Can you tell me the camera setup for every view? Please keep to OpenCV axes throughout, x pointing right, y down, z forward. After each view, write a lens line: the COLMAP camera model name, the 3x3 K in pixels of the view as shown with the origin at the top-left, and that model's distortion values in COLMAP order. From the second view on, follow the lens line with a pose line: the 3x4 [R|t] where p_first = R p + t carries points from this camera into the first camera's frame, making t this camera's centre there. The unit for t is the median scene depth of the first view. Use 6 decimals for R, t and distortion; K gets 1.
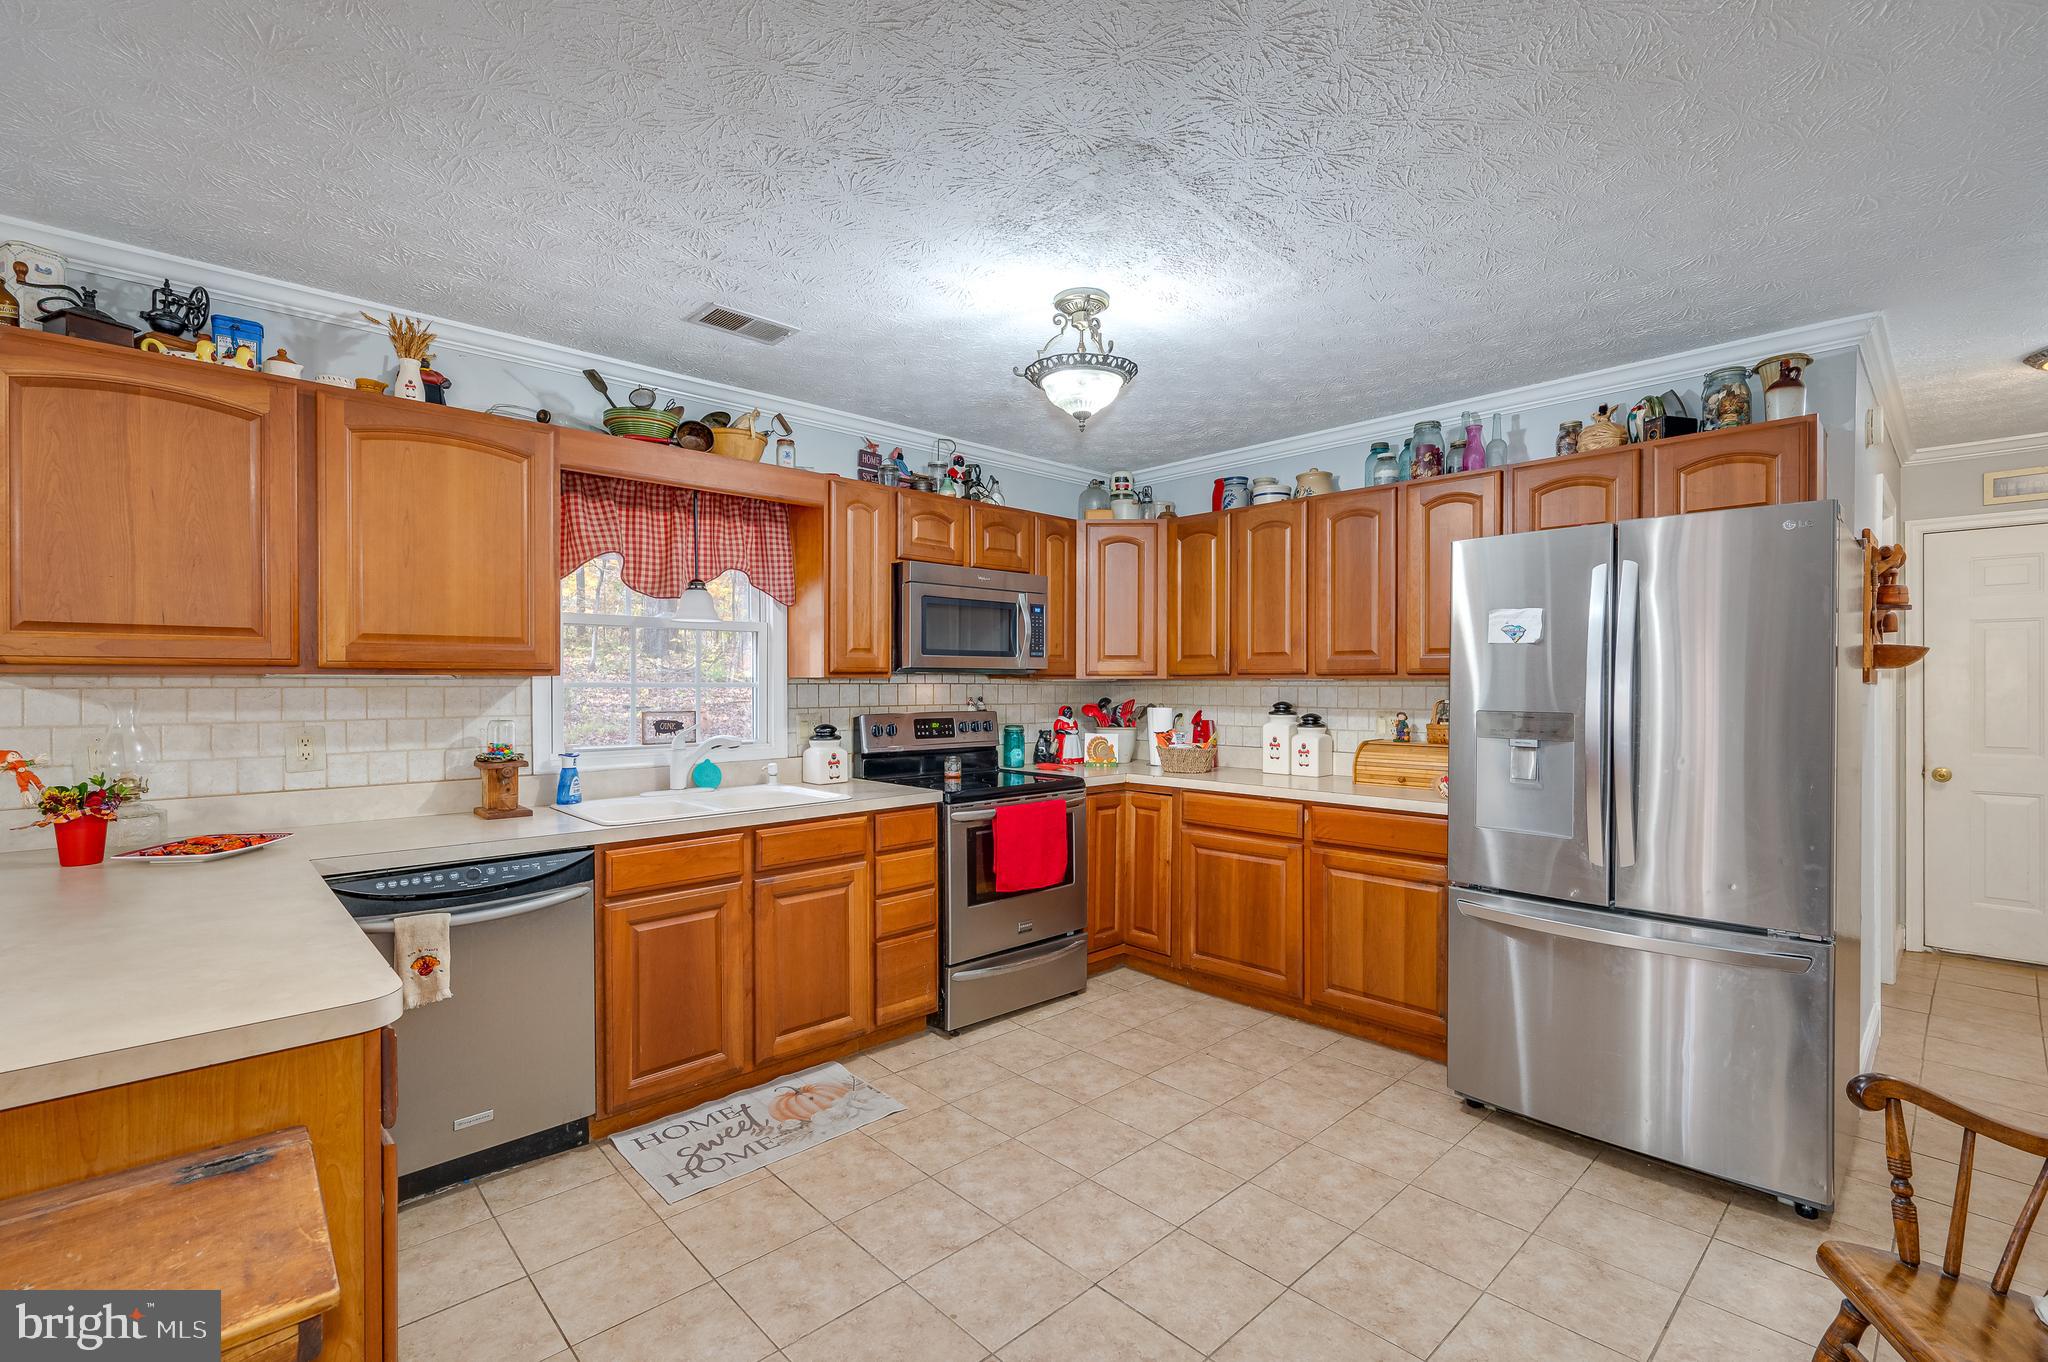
lens RADIAL K [[922.5, 0, 1028.0], [0, 922.5, 679.5], [0, 0, 1]] dist [0.003919, -0.000423]
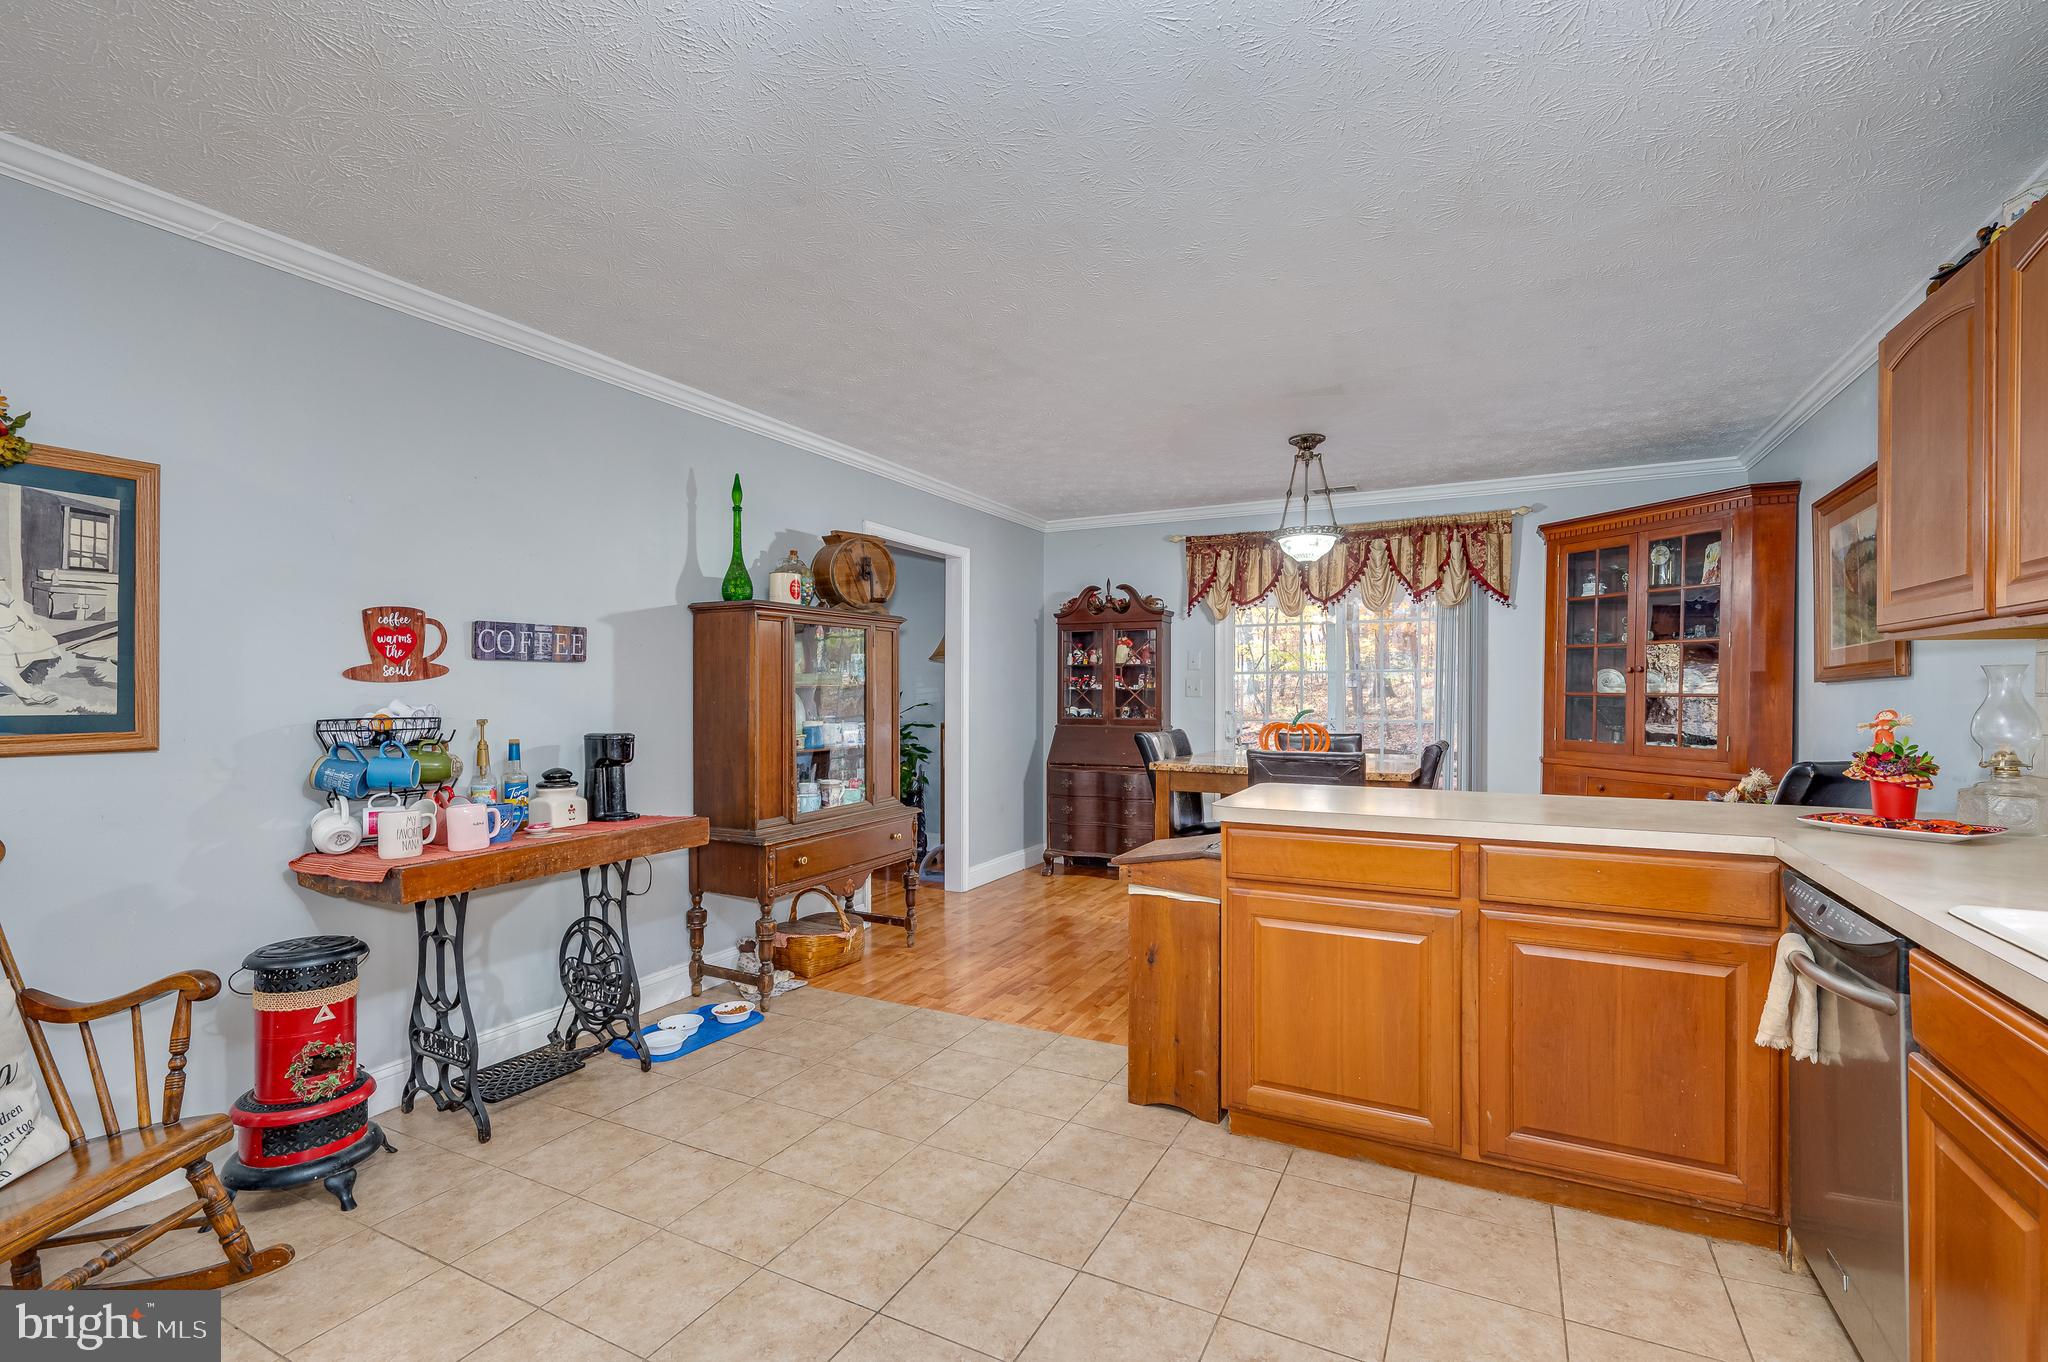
lens RADIAL K [[922.5, 0, 1034.7], [0, 922.5, 692.8], [0, 0, 1]] dist [0.003919, -0.000423]
pose [[-0.947265, 0.001951, -0.320444, 0.133992], [0.001226, 0.999996, 0.002466, 0.032601], [0.320448, 0.001944, -0.947264, 1.066774]]
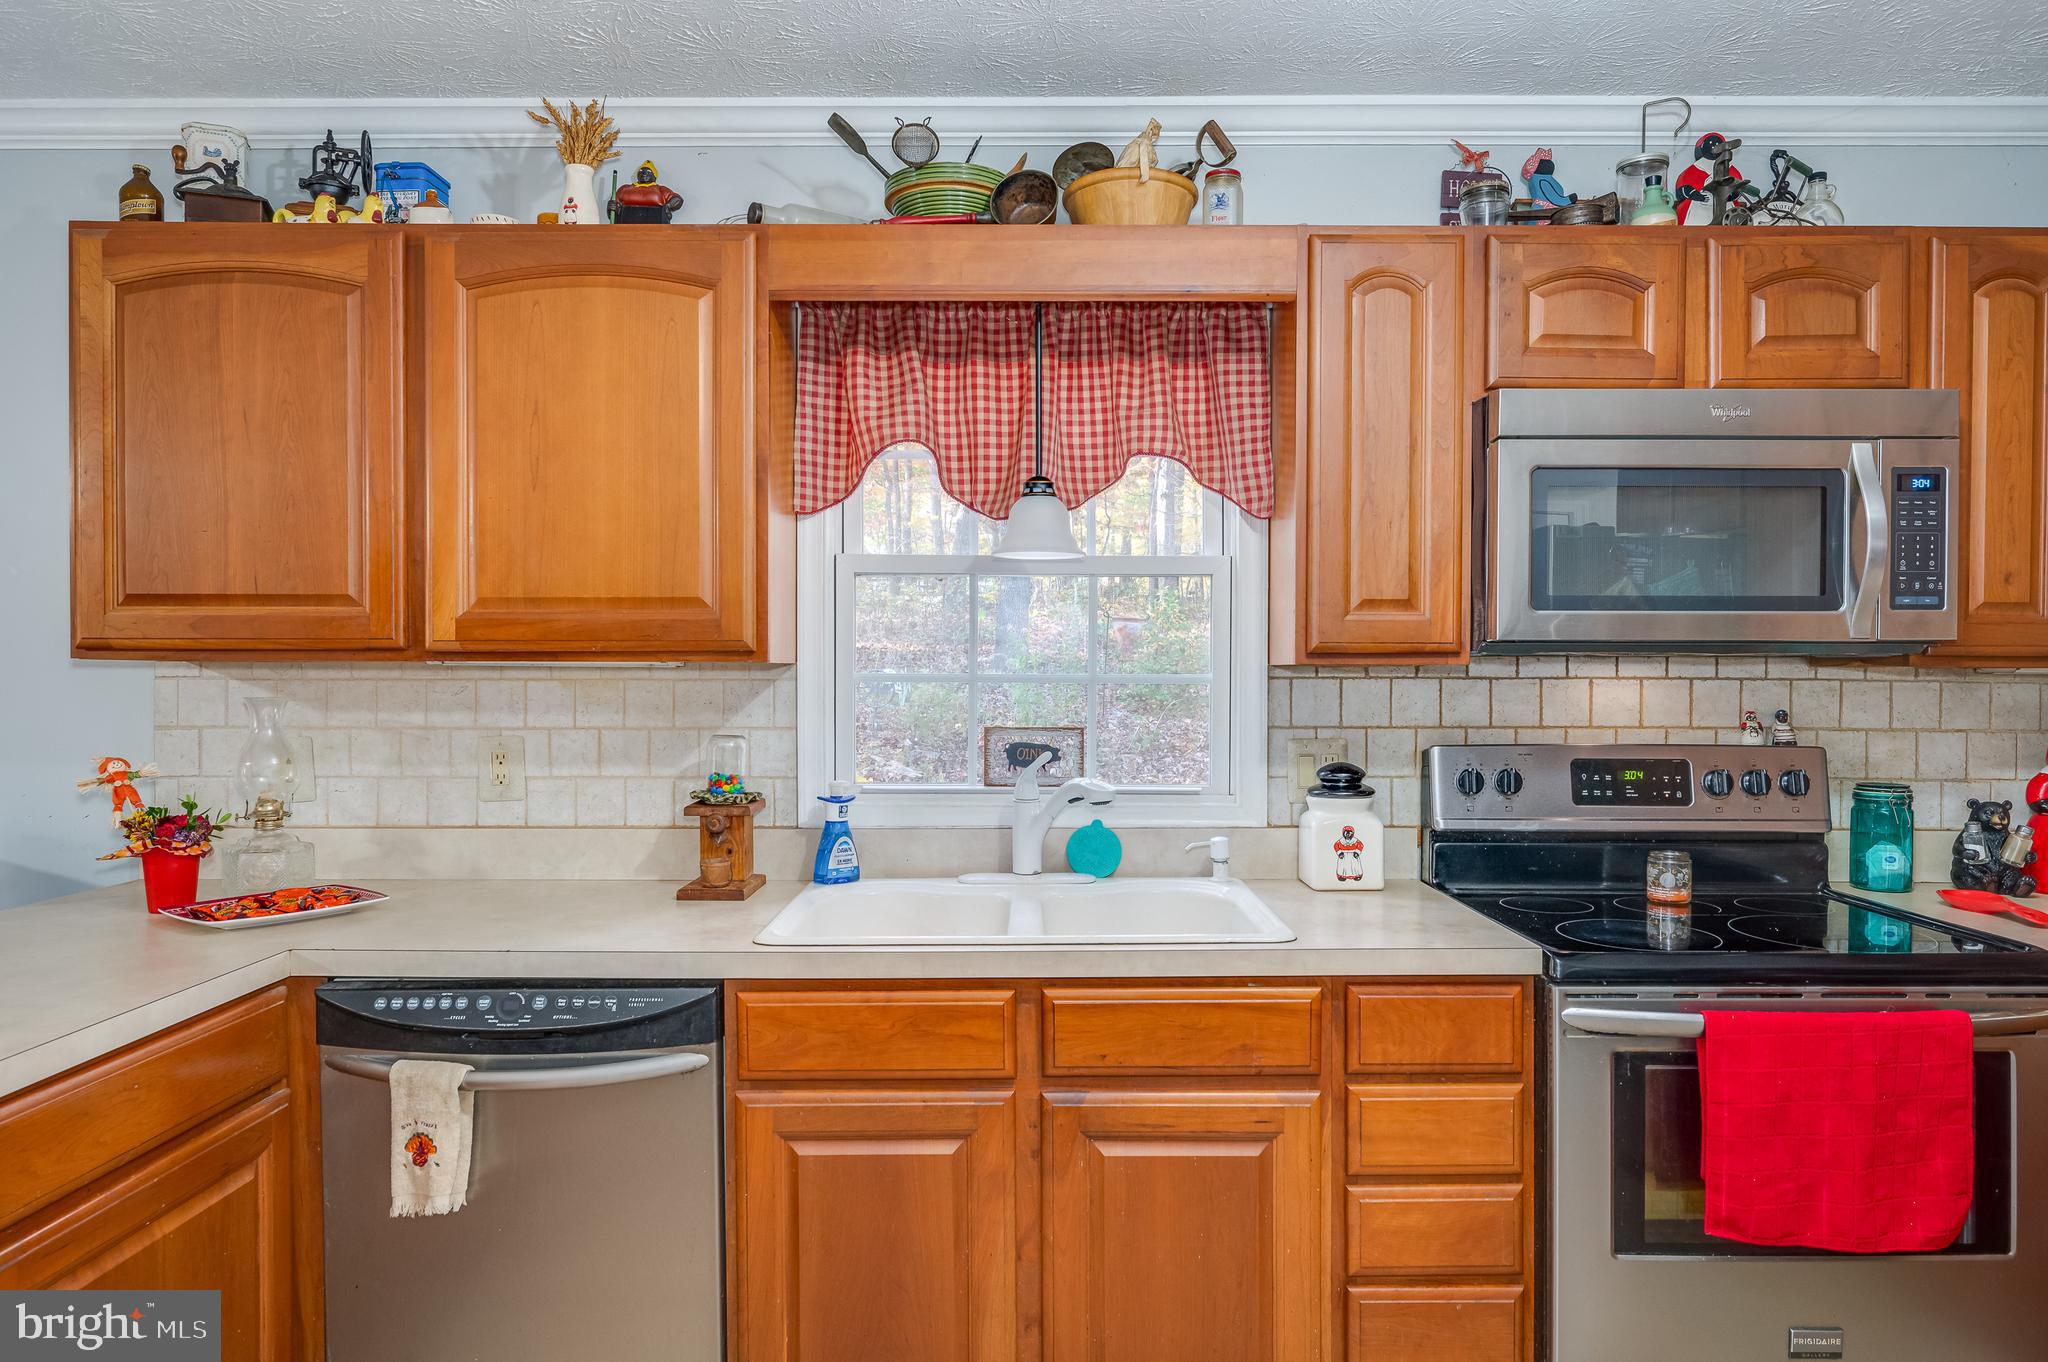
lens RADIAL K [[1271.5, 0, 1027.5], [0, 1271.5, 683.9], [0, 0, 1]] dist [-0.001340, -0.000589]
pose [[0.719545, 0.008825, -0.694389, 0.134327], [-0.000592, 0.999927, 0.012095, -0.000219], [0.694445, -0.008291, 0.719498, 0.472408]]
